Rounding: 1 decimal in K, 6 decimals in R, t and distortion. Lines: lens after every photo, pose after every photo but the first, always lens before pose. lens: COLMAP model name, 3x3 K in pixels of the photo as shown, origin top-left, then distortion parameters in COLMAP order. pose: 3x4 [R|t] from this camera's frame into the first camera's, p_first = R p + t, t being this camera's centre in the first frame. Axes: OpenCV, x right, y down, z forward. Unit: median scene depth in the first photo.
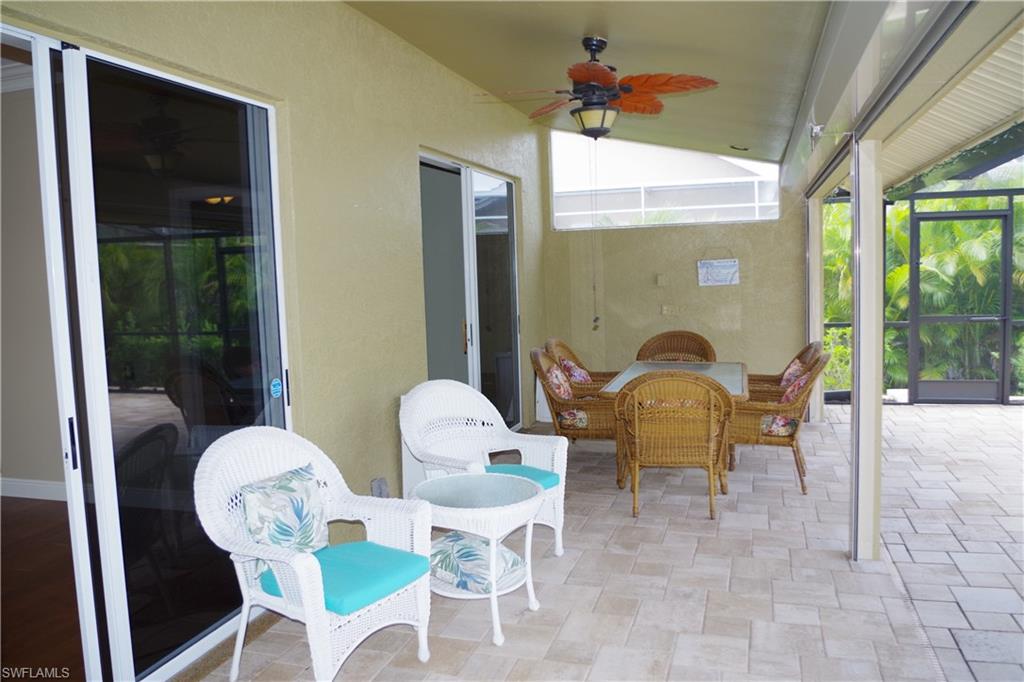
lens RADIAL K [[813.0, 0, 511.2], [0, 813.0, 339.5], [0, 0, 1]] dist [-0.070287, -0.002893]
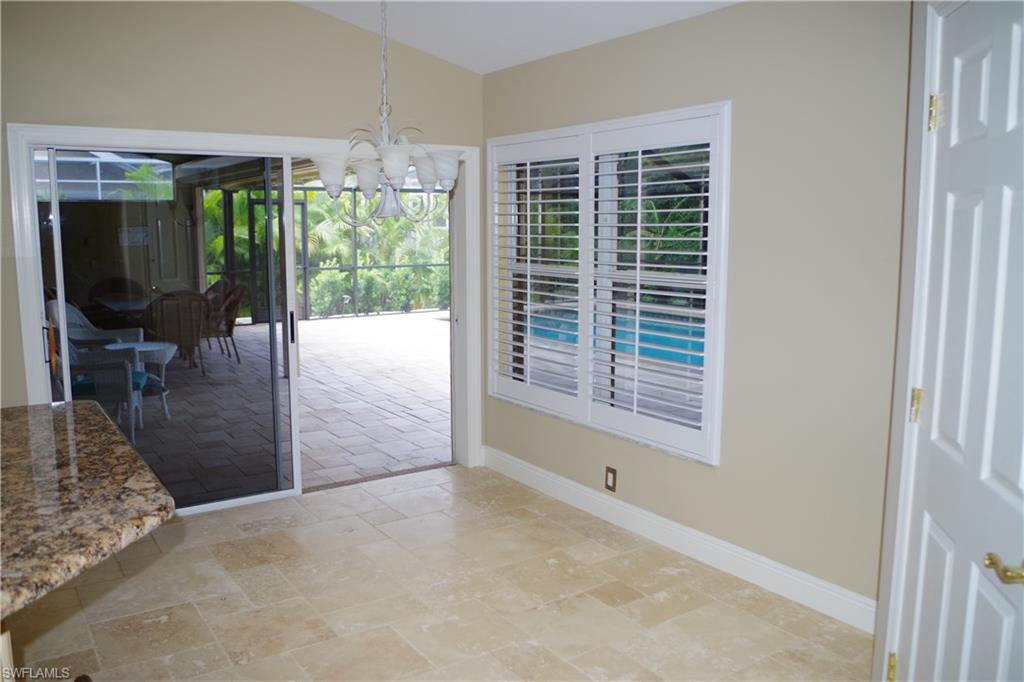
lens RADIAL K [[813.0, 0, 512.3], [0, 813.0, 341.1], [0, 0, 1]] dist [-0.070287, -0.002893]
pose [[0.631922, -0.079297, 0.770965, -0.379952], [0.047466, 0.996845, 0.063624, 0.038269], [-0.773577, -0.003611, 0.633692, -0.362609]]
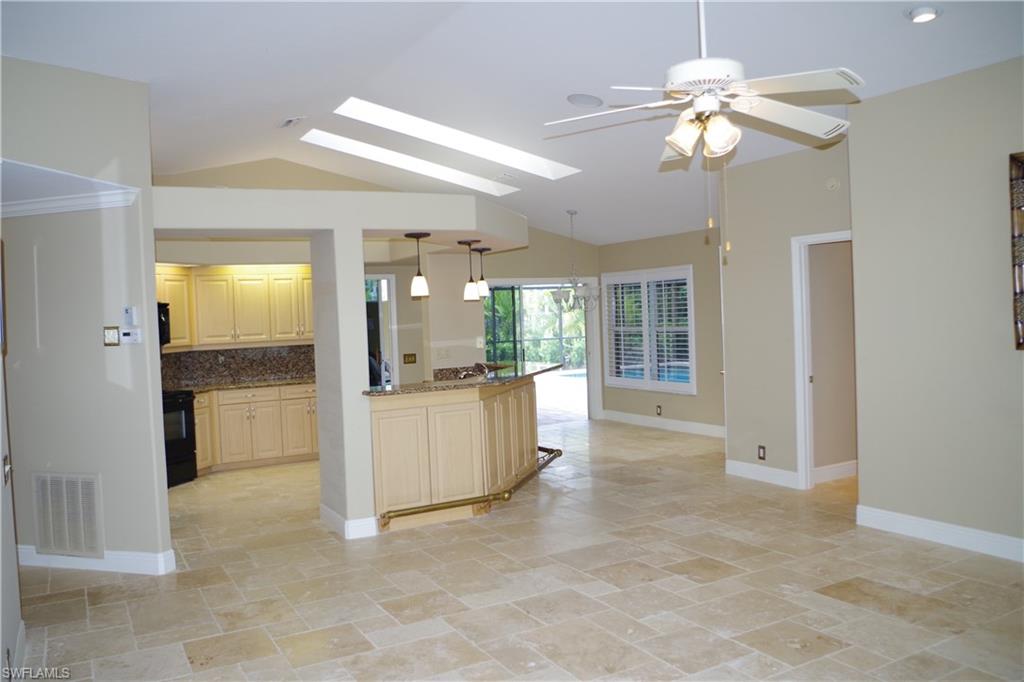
lens RADIAL K [[813.0, 0, 510.0], [0, 813.0, 338.4], [0, 0, 1]] dist [-0.070287, -0.002893]
pose [[0.702293, -0.021498, 0.711563, -0.976981], [0.079925, 0.995605, -0.048804, 0.088612], [-0.707387, 0.091146, 0.700925, -0.792659]]
